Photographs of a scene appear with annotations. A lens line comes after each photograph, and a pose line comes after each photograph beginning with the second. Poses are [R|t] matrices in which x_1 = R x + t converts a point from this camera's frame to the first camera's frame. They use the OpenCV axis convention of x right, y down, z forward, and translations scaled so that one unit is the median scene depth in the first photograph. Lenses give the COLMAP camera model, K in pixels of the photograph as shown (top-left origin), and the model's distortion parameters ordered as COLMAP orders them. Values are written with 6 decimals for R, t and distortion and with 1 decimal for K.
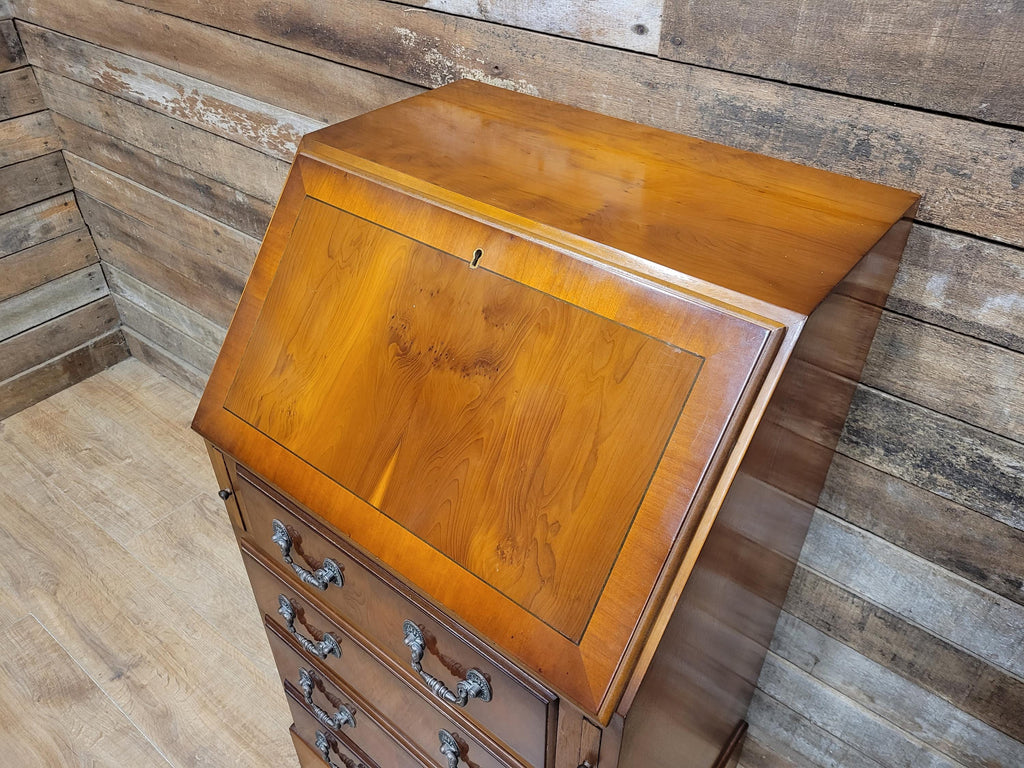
lens RADIAL K [[777.9, 0, 527.1], [0, 777.9, 375.0], [0, 0, 1]] dist [0.056325, -0.049135]
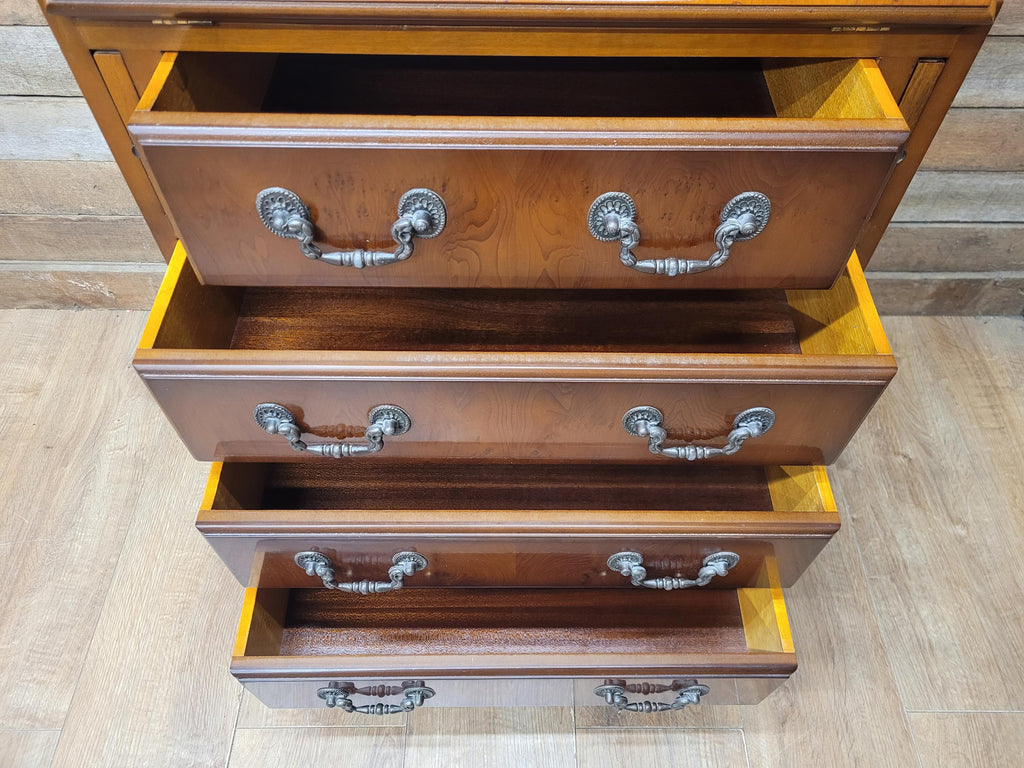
lens RADIAL K [[777.9, 0, 525.3], [0, 777.9, 375.1], [0, 0, 1]] dist [0.056325, -0.049135]
pose [[0.625822, 0.634752, -0.453251, -0.661078], [-0.485941, 0.771861, 0.409989, -0.077415], [0.610088, -0.036327, 0.791500, 0.453108]]
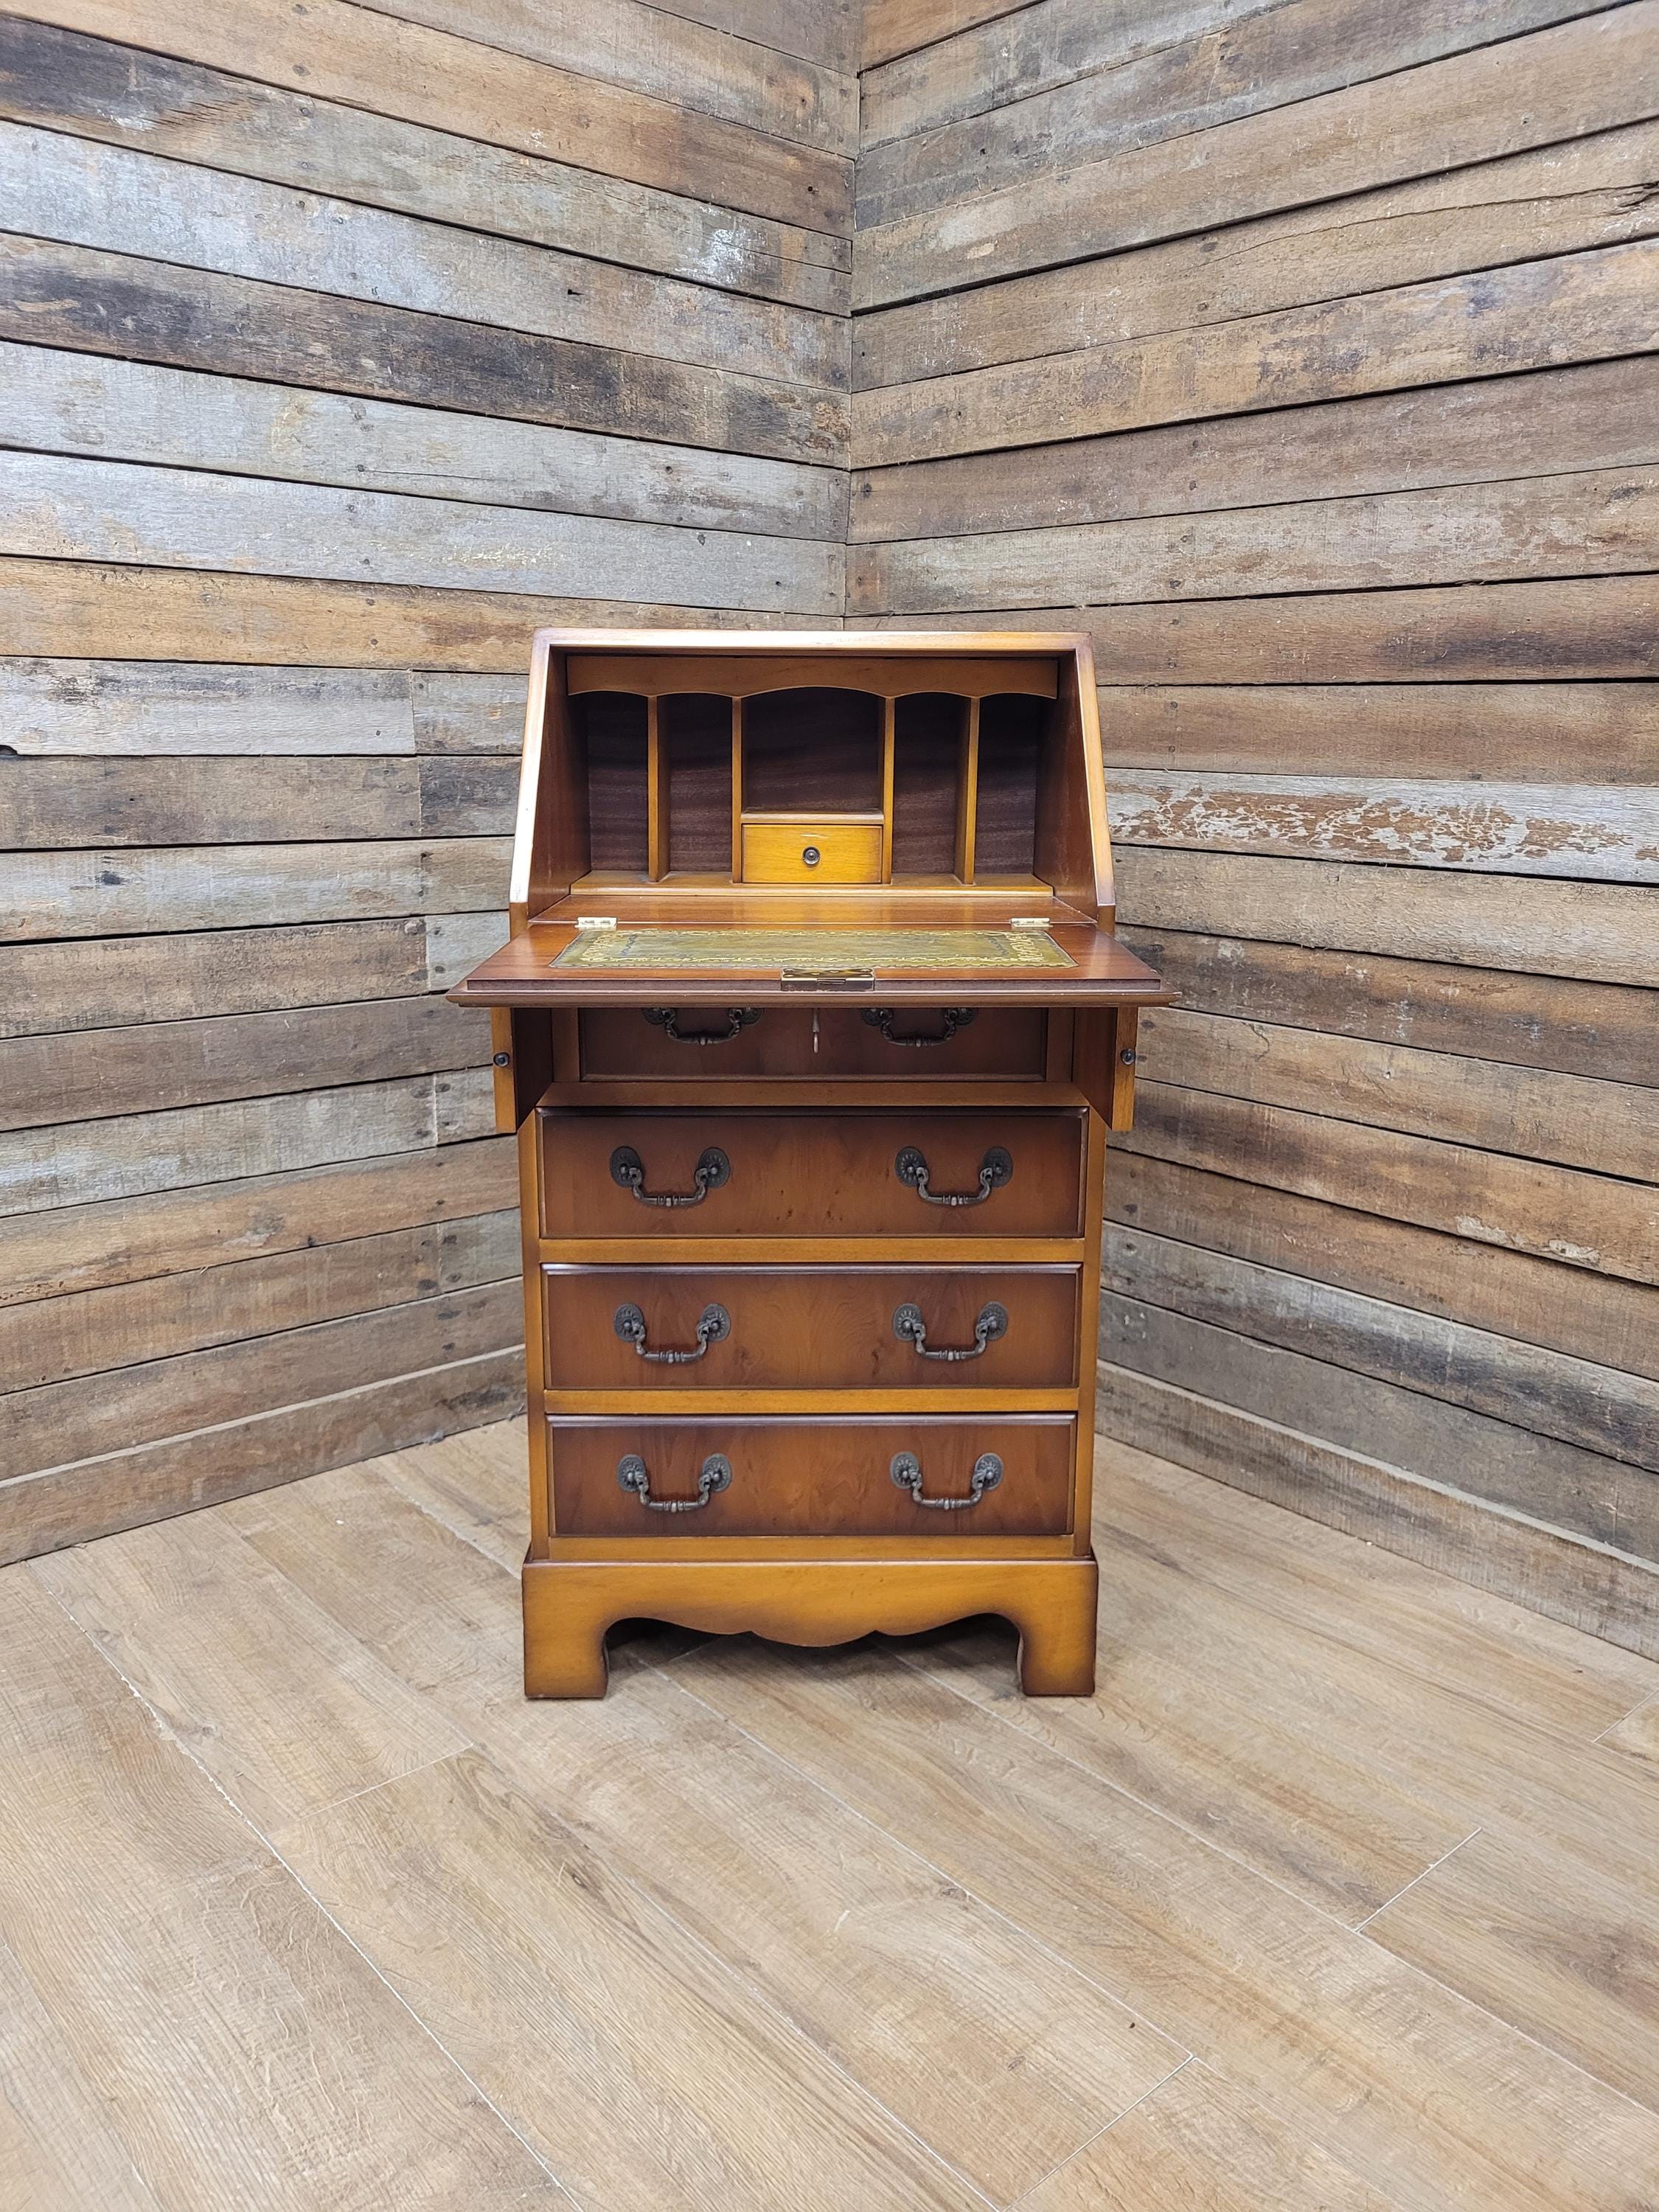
lens RADIAL K [[1680.5, 0, 855.8], [0, 1680.5, 1112.8], [0, 0, 1]] dist [0.056325, -0.049135]
pose [[0.984807, 0.051498, -0.165841, -0.437452], [-0.115991, 0.905807, -0.407505, 0.488330], [0.129234, 0.420549, 0.898018, -0.203746]]
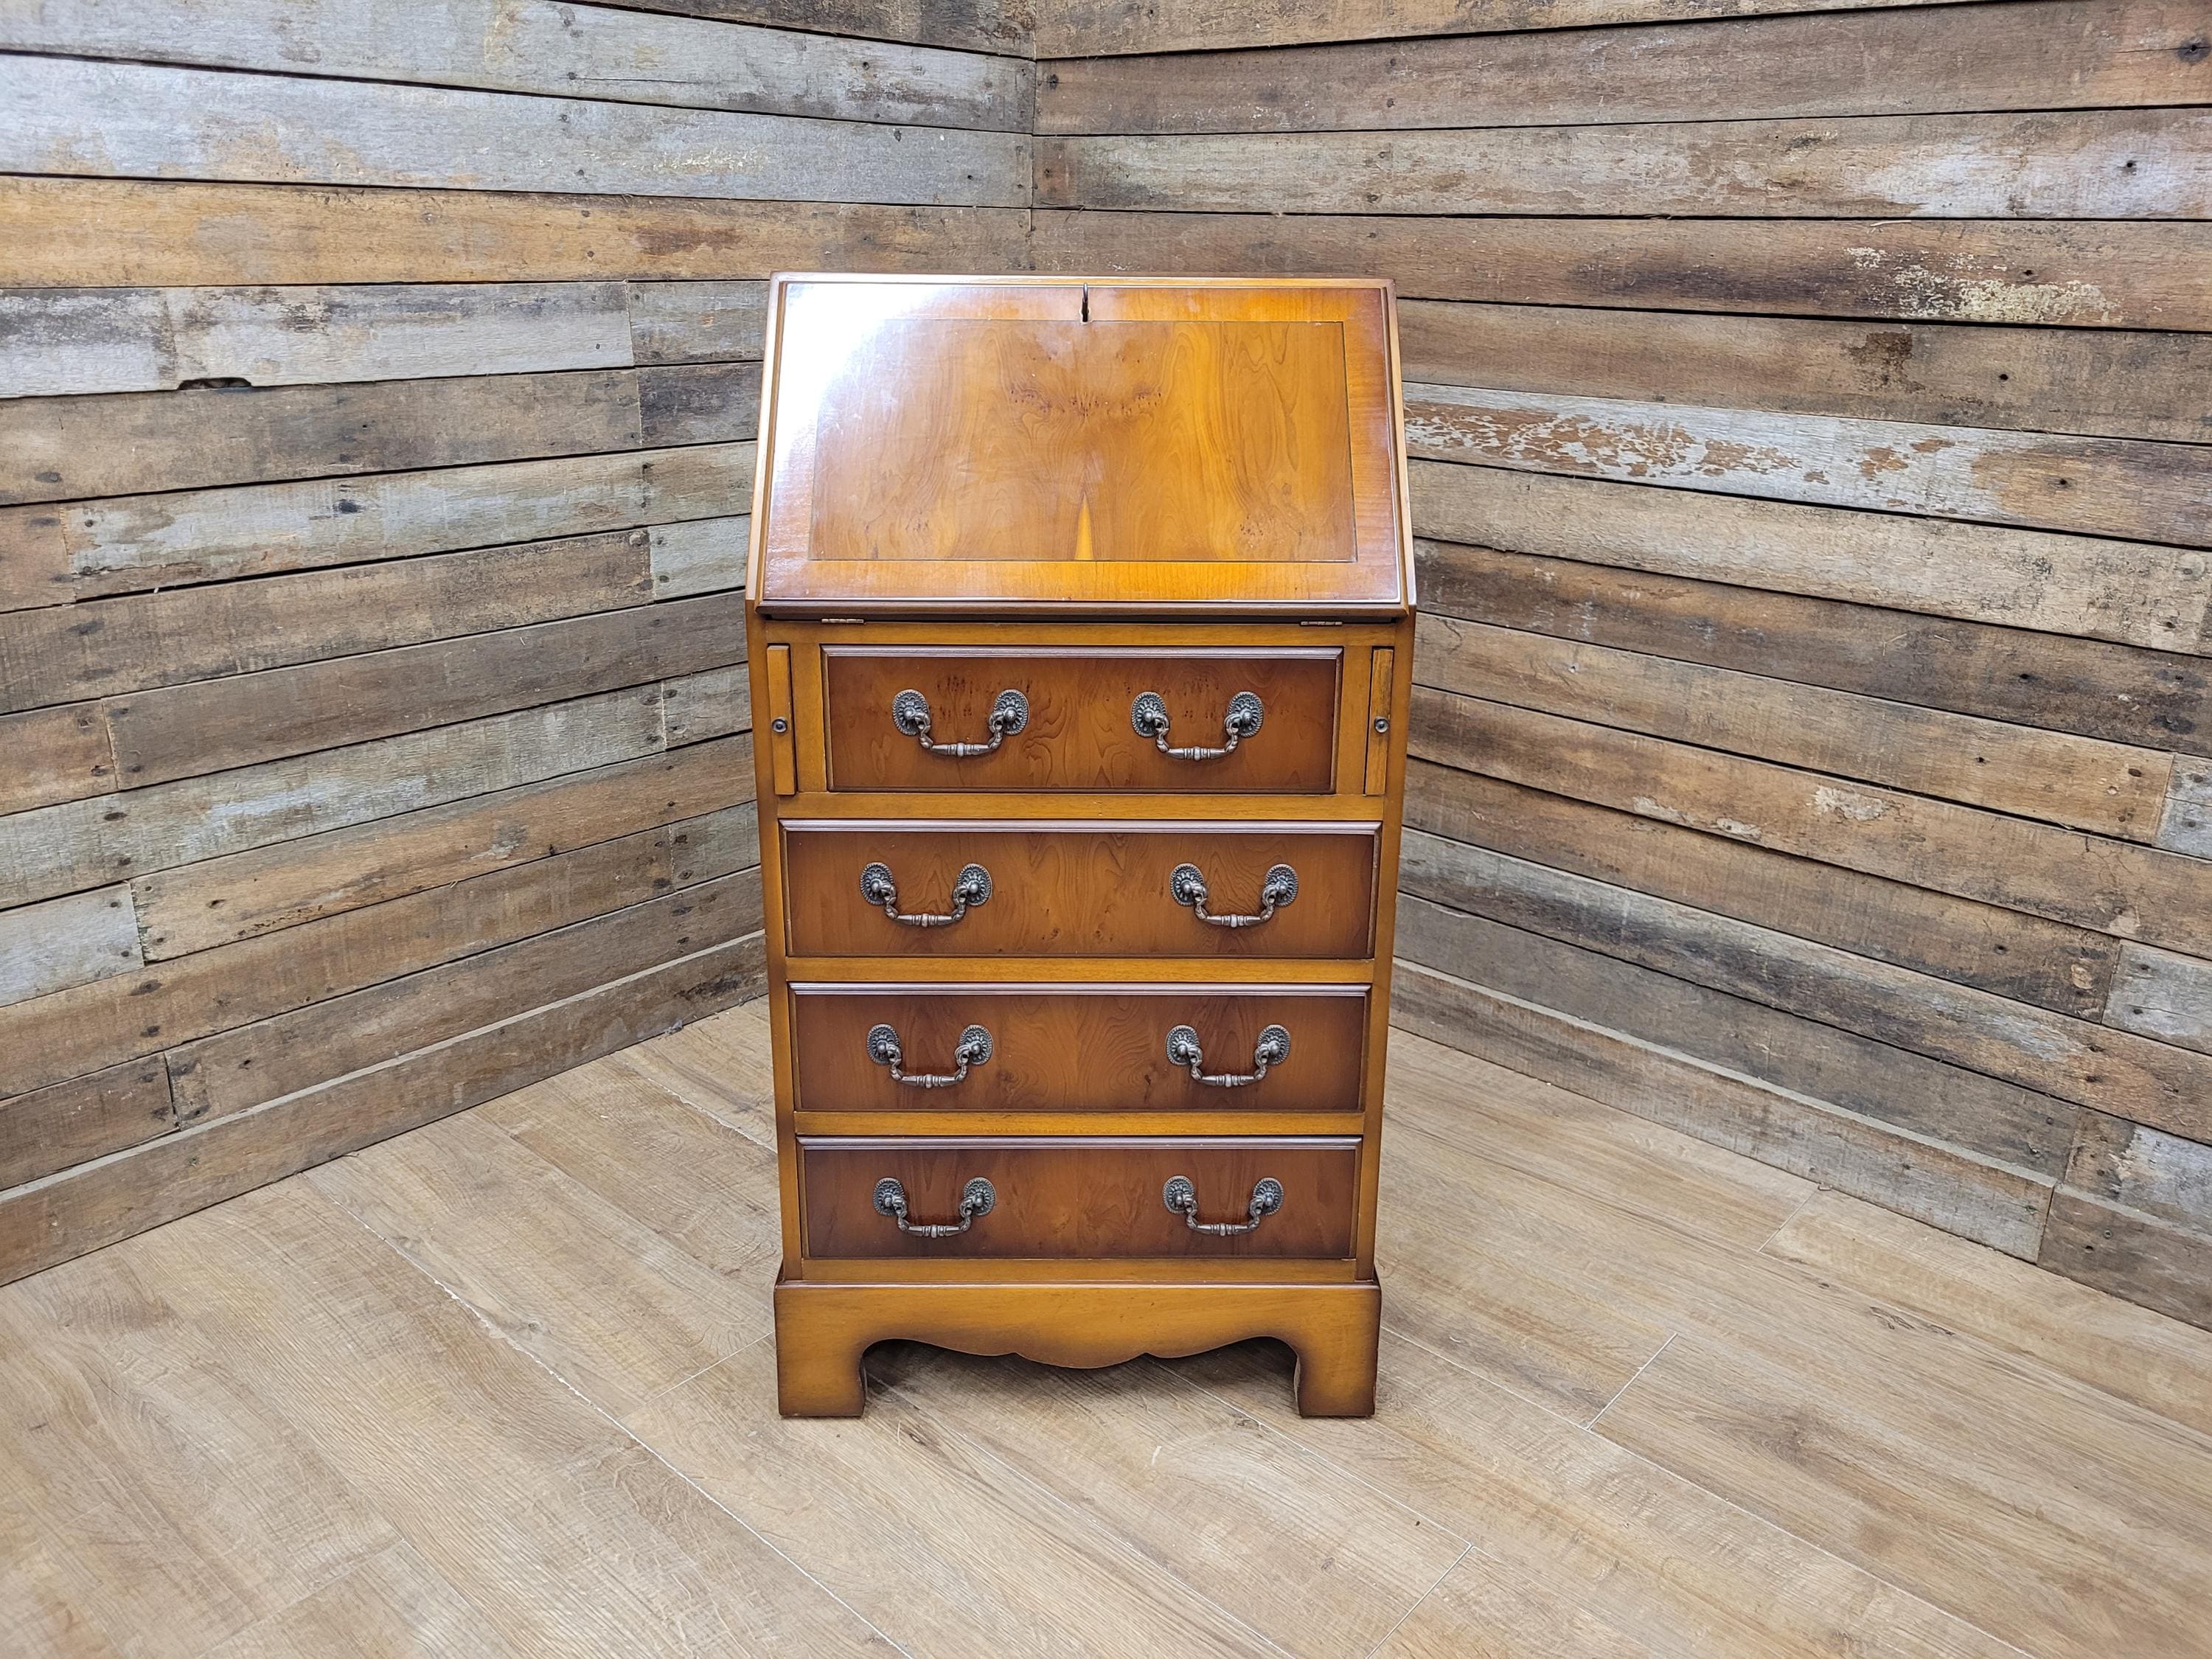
lens RADIAL K [[1680.5, 0, 1128.1], [0, 1680.5, 796.3], [0, 0, 1]] dist [0.056325, -0.049135]
pose [[0.998461, 0.034269, -0.043614, -0.559372], [-0.046507, 0.945731, -0.321606, 0.462821], [0.030226, 0.323139, 0.945869, -0.320415]]
